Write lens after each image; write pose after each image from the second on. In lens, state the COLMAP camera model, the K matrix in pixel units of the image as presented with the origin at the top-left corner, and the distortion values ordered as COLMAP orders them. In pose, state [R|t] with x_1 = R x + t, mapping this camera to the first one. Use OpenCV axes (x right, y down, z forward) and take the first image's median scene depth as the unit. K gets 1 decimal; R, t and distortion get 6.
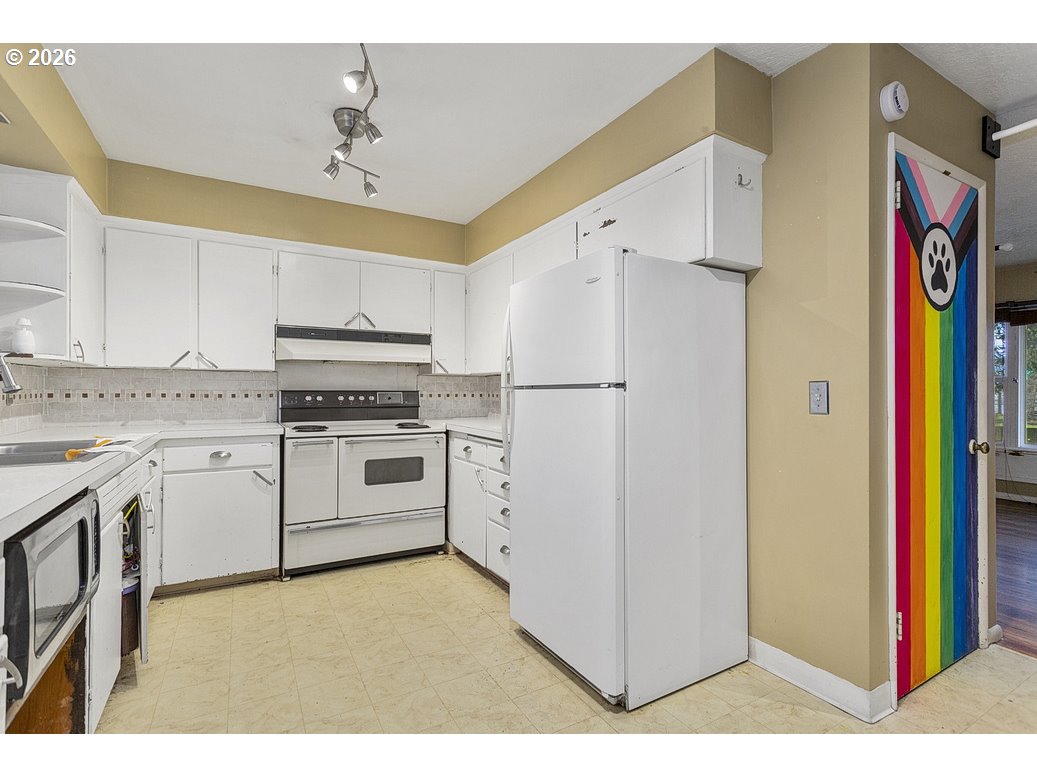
lens RADIAL K [[493.3, 0, 521.5], [0, 493.3, 386.7], [0, 0, 1]] dist [0.003927, 0.000991]
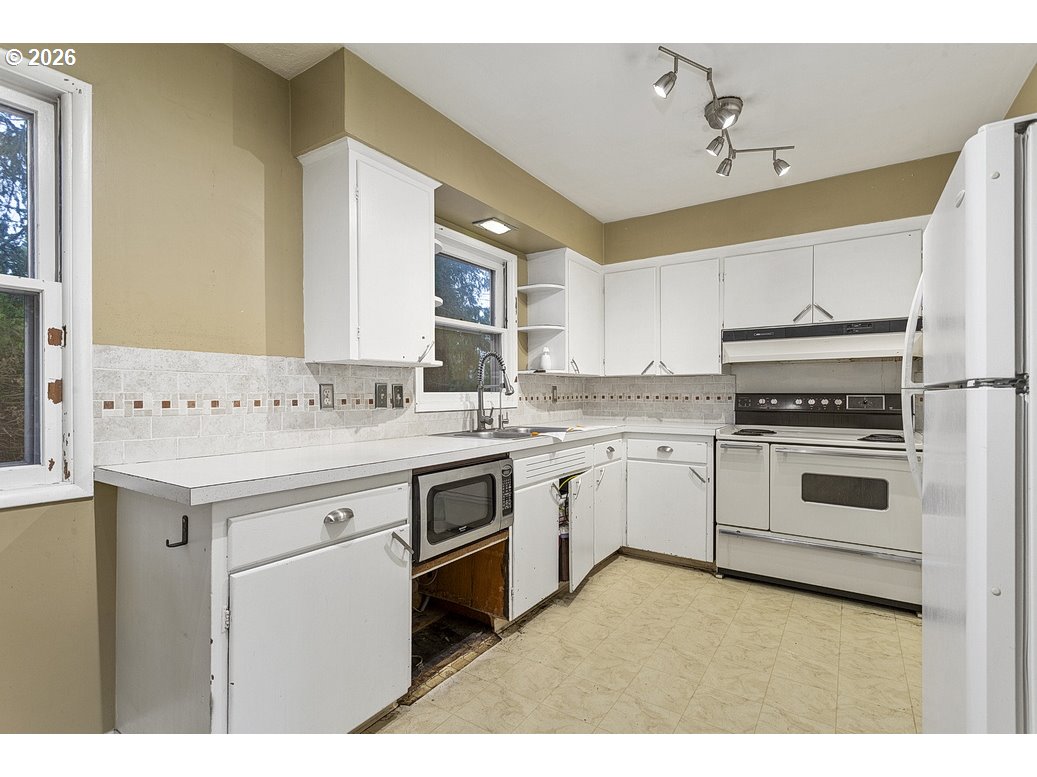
lens RADIAL K [[514.0, 0, 557.5], [0, 514.0, 391.8], [0, 0, 1]] dist [0.002393, 0.000944]
pose [[0.448751, -0.004583, -0.893645, 0.335382], [0.009131, 0.999958, -0.000543, 0.002139], [0.893610, -0.007916, 0.448774, 0.222187]]
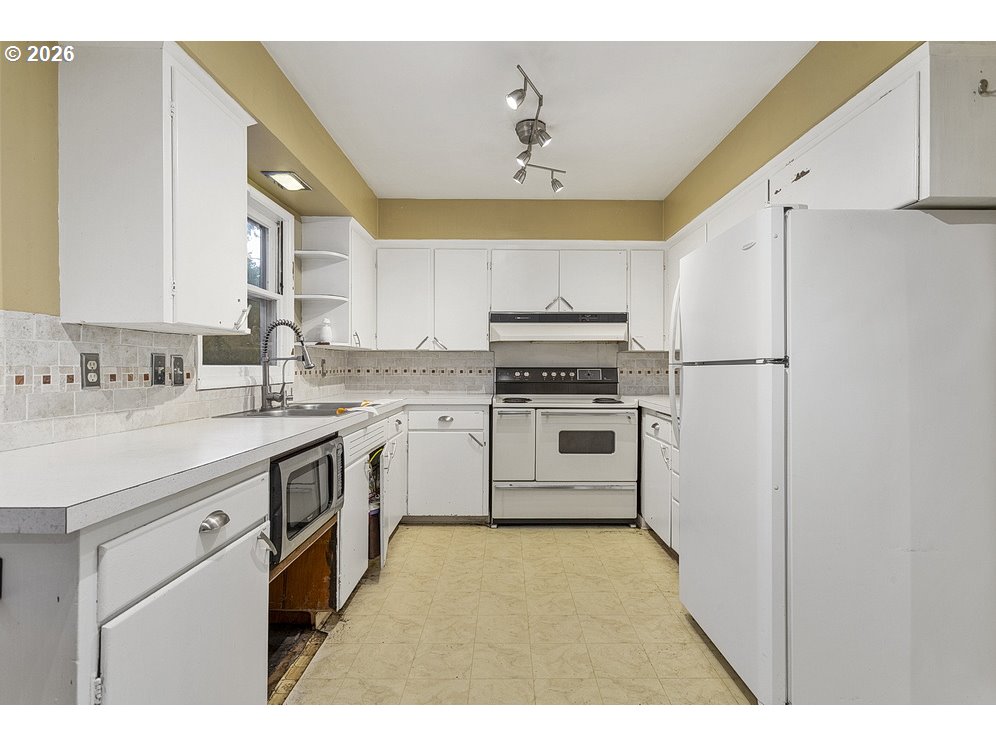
lens RADIAL K [[489.7, 0, 524.9], [0, 489.7, 363.4], [0, 0, 1]] dist [0.001423, 0.001320]
pose [[0.877158, -0.004630, -0.480180, 0.155258], [0.004340, 0.999989, -0.001714, 0.000641], [0.480183, -0.000581, 0.877168, 0.005189]]
